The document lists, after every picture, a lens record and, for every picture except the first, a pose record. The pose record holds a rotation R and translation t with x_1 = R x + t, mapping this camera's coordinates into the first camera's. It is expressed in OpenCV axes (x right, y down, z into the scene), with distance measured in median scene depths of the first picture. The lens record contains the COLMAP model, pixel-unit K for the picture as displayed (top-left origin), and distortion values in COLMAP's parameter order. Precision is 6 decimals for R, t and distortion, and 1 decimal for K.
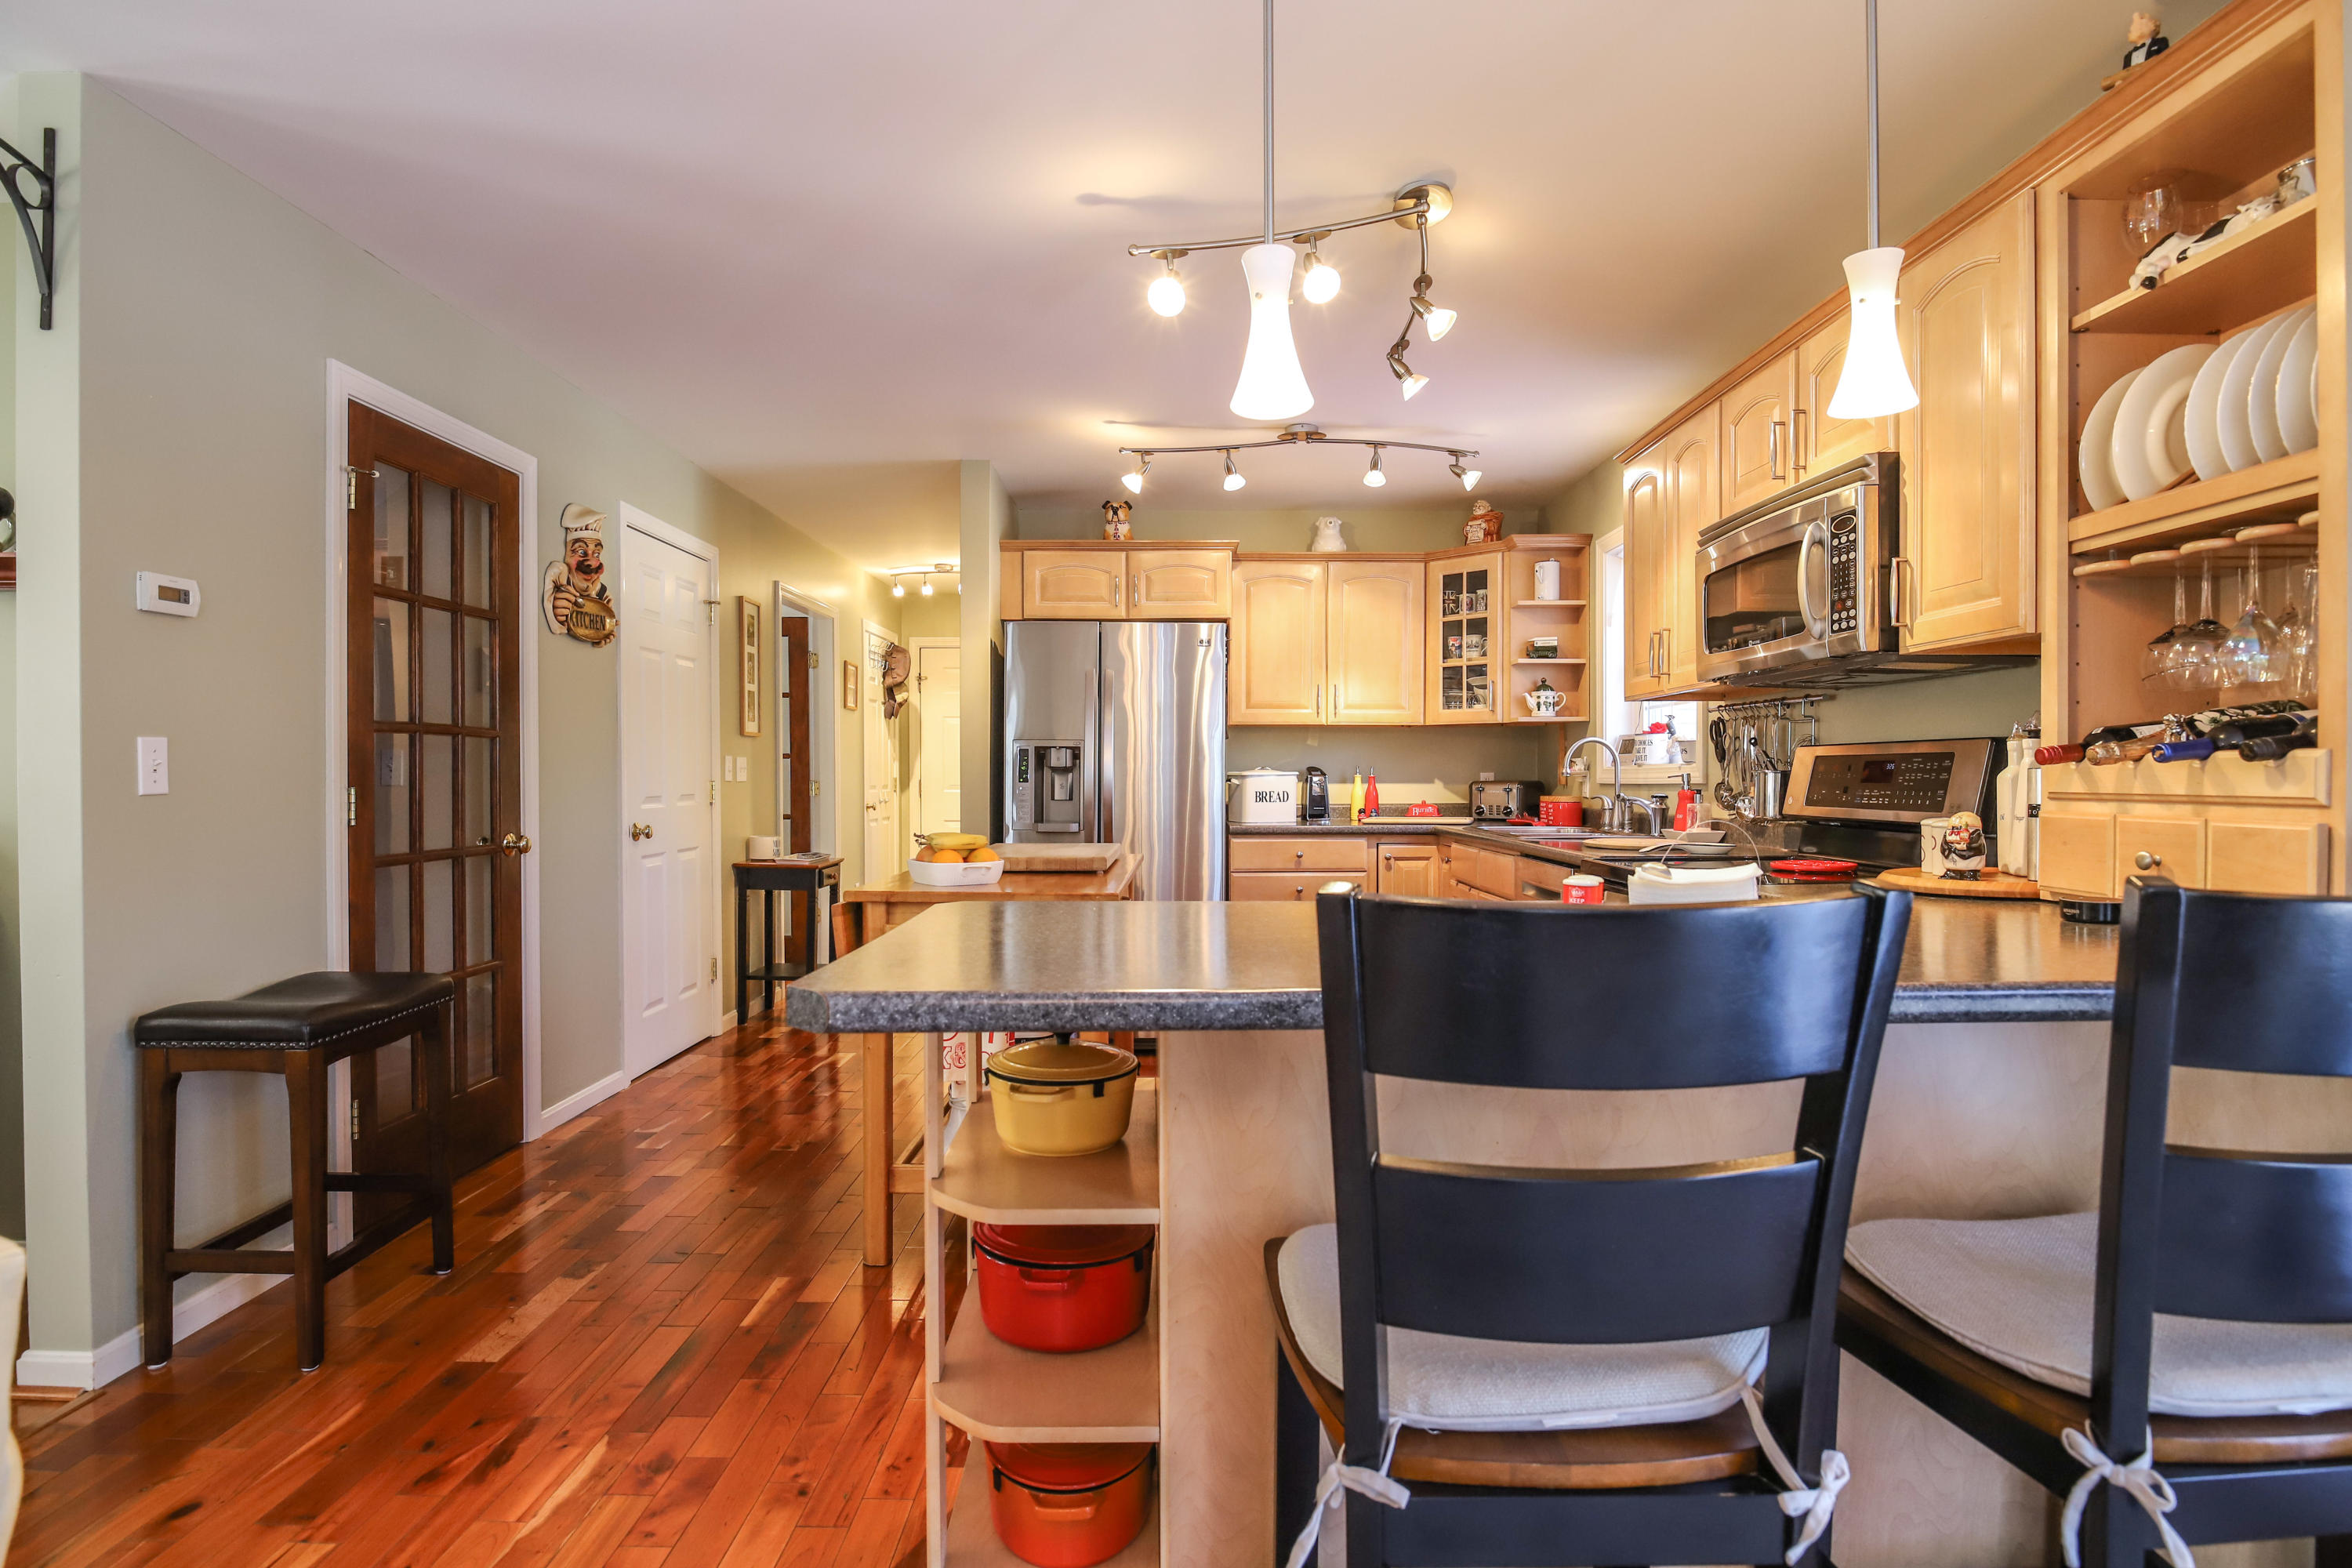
lens RADIAL K [[1216.8, 0, 1176.0], [0, 1216.8, 784.0], [0, 0, 1]] dist [-0.002625, -0.000869]
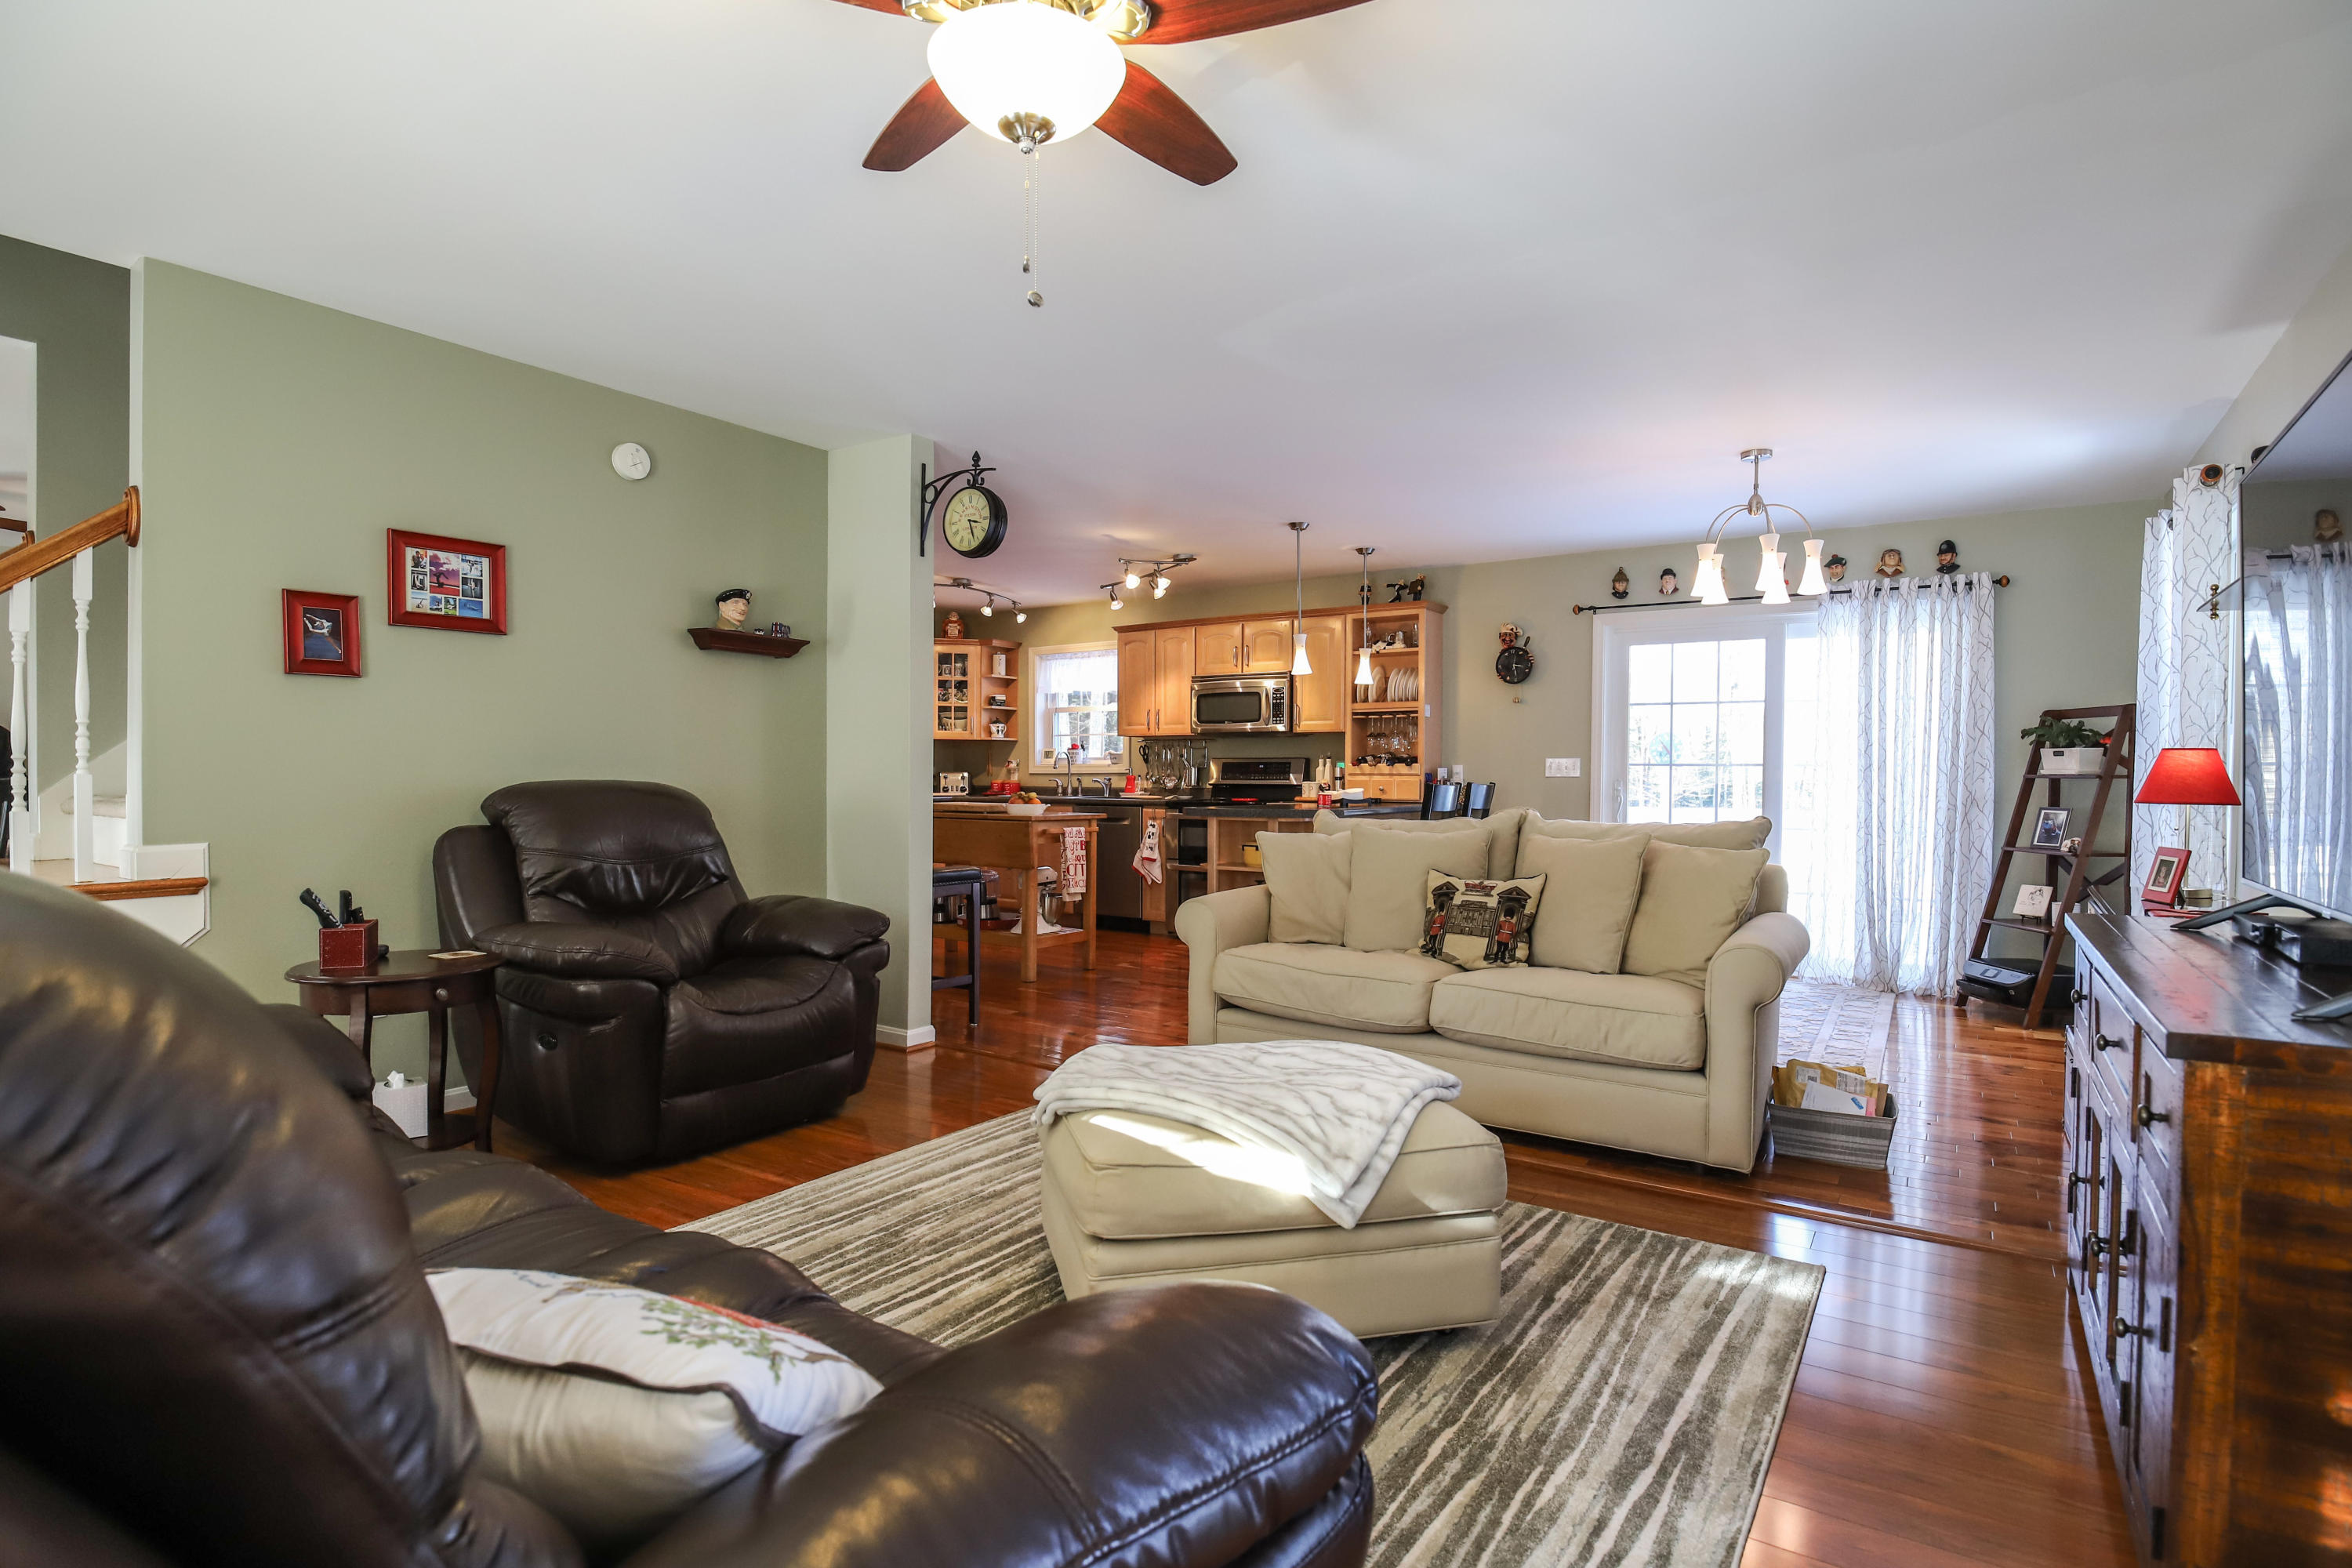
lens RADIAL K [[1134.6, 0, 1176.0], [0, 1134.6, 784.0], [0, 0, 1]] dist [-0.000753, -0.000473]
pose [[0.566318, -0.000040, 0.824187, -0.996127], [-0.002646, 0.999995, 0.001867, 0.013648], [-0.824183, -0.003238, 0.566315, -0.227742]]
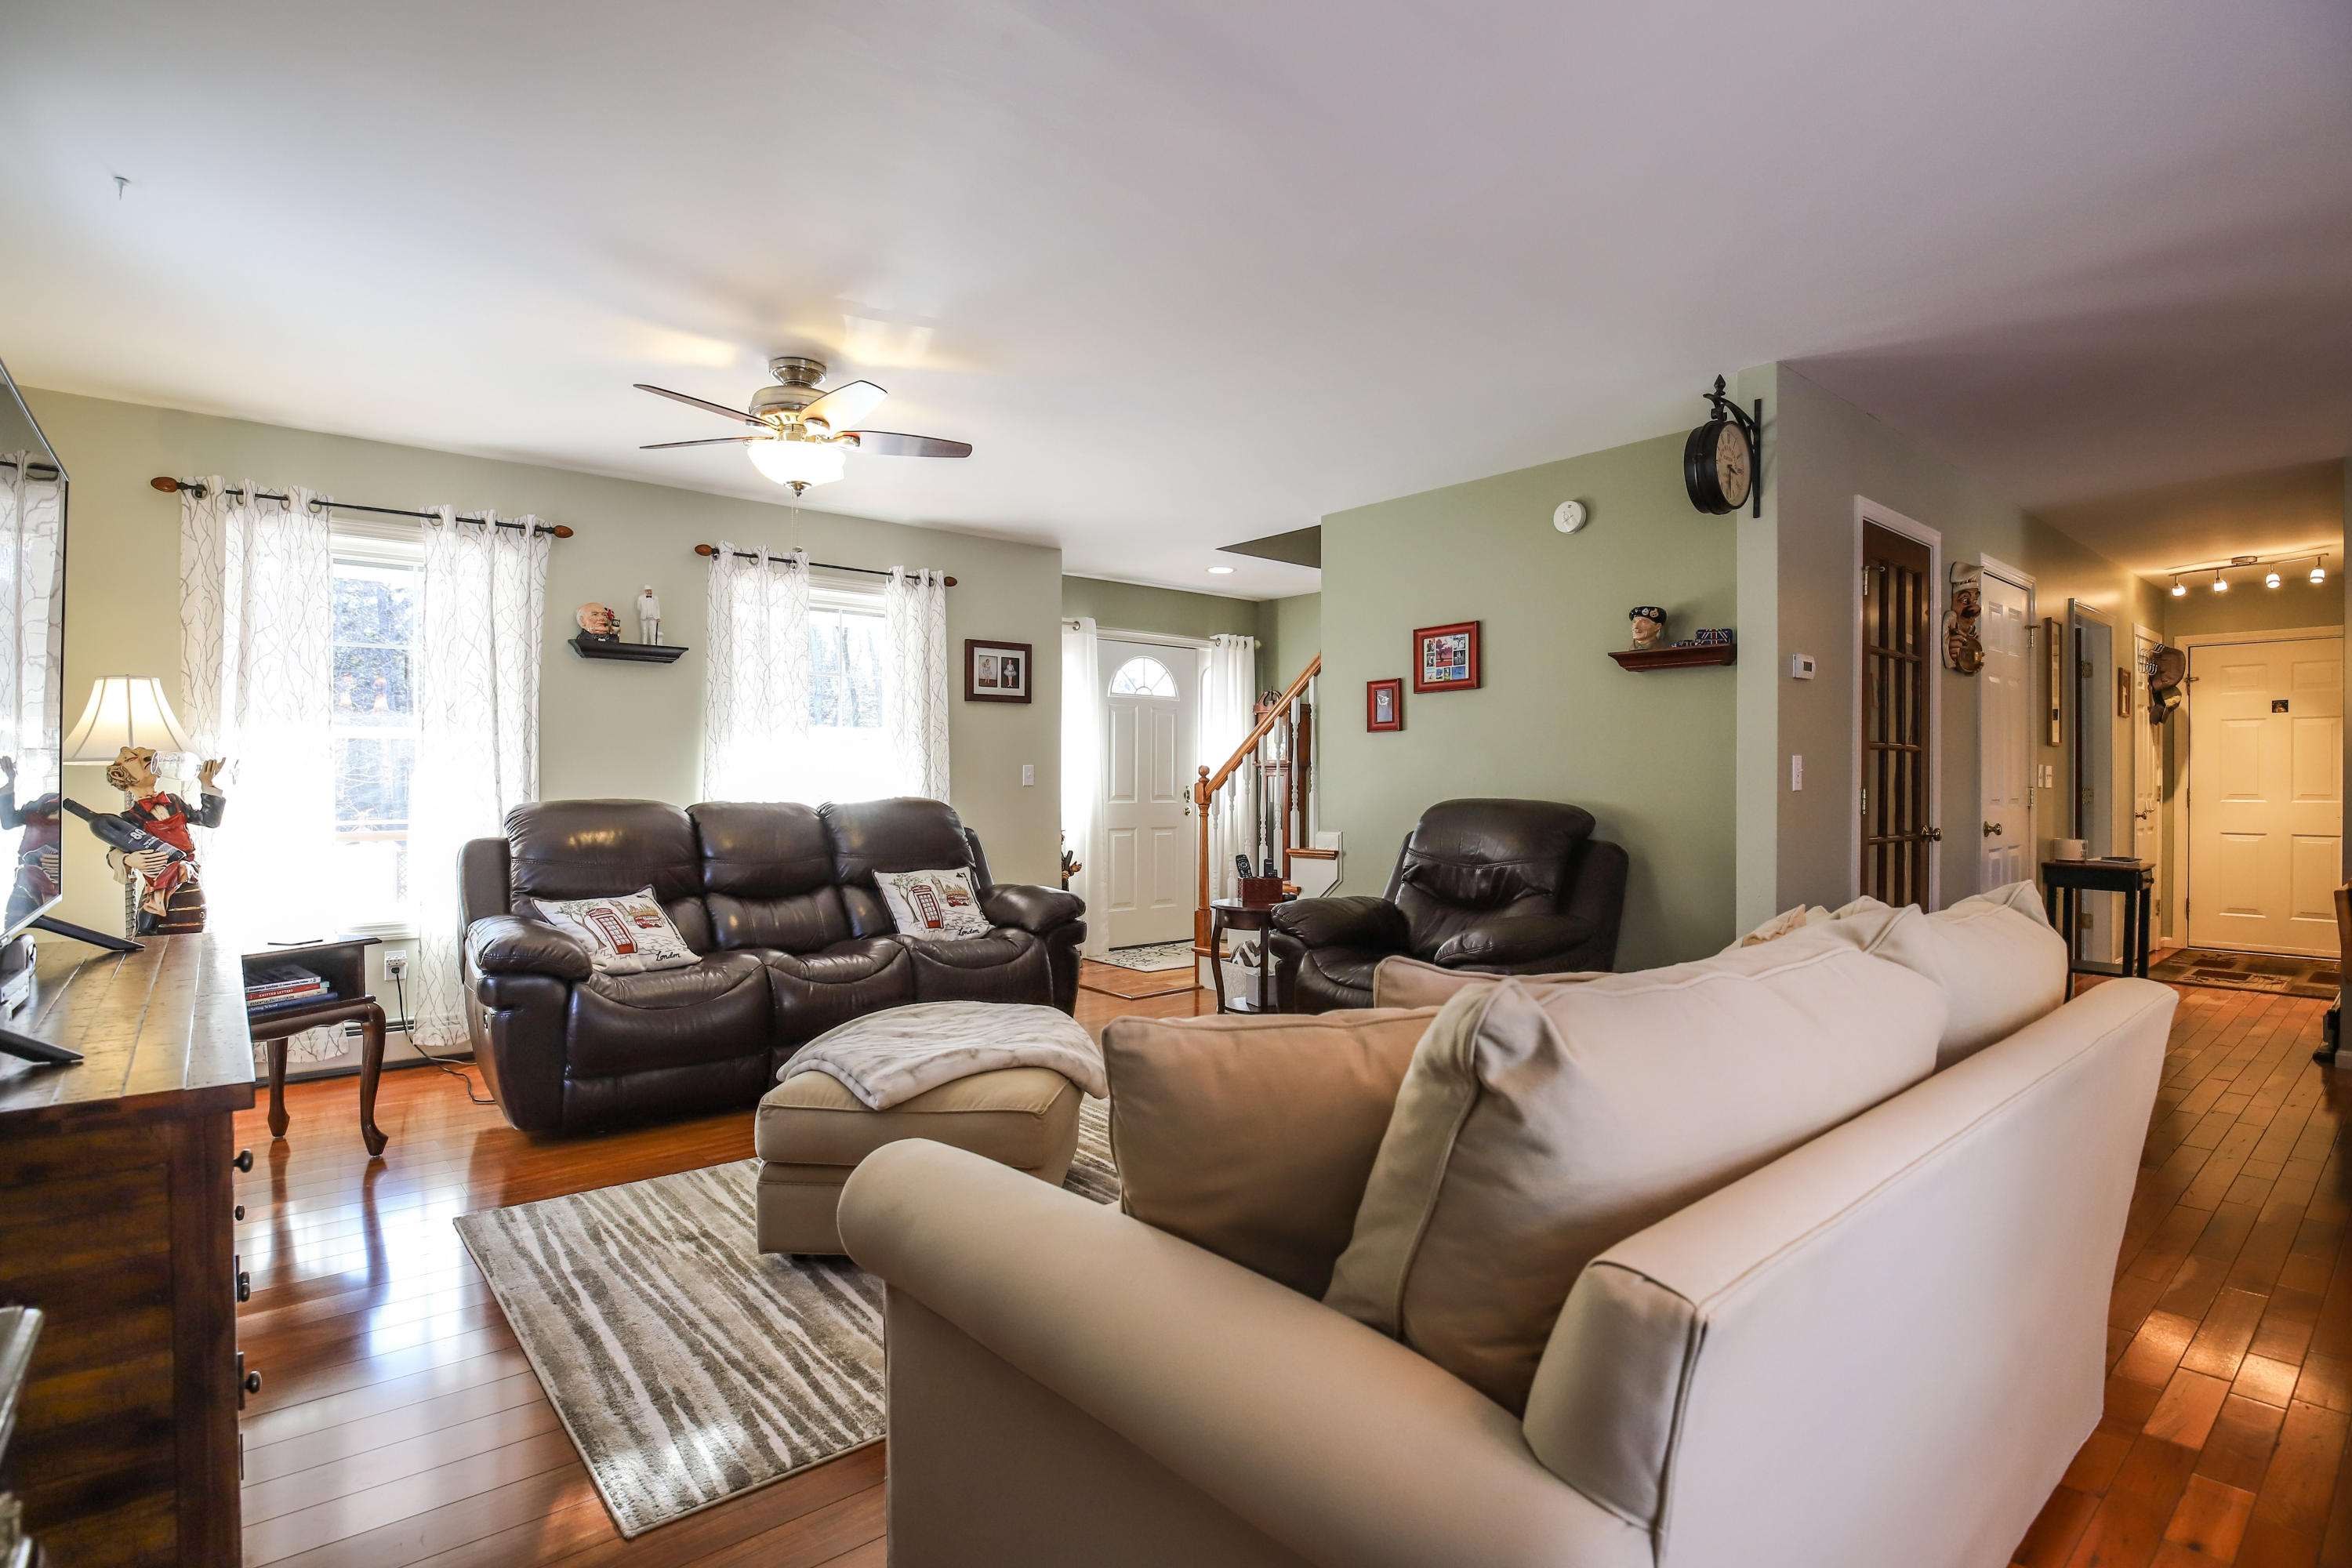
lens RADIAL K [[1134.6, 0, 1176.0], [0, 1134.6, 784.0], [0, 0, 1]] dist [-0.000753, -0.000473]
pose [[0.652694, 0.007958, -0.757580, -0.103505], [-0.012201, 0.999926, -0.000007, 0.004516], [0.757523, 0.009248, 0.652743, -0.276224]]
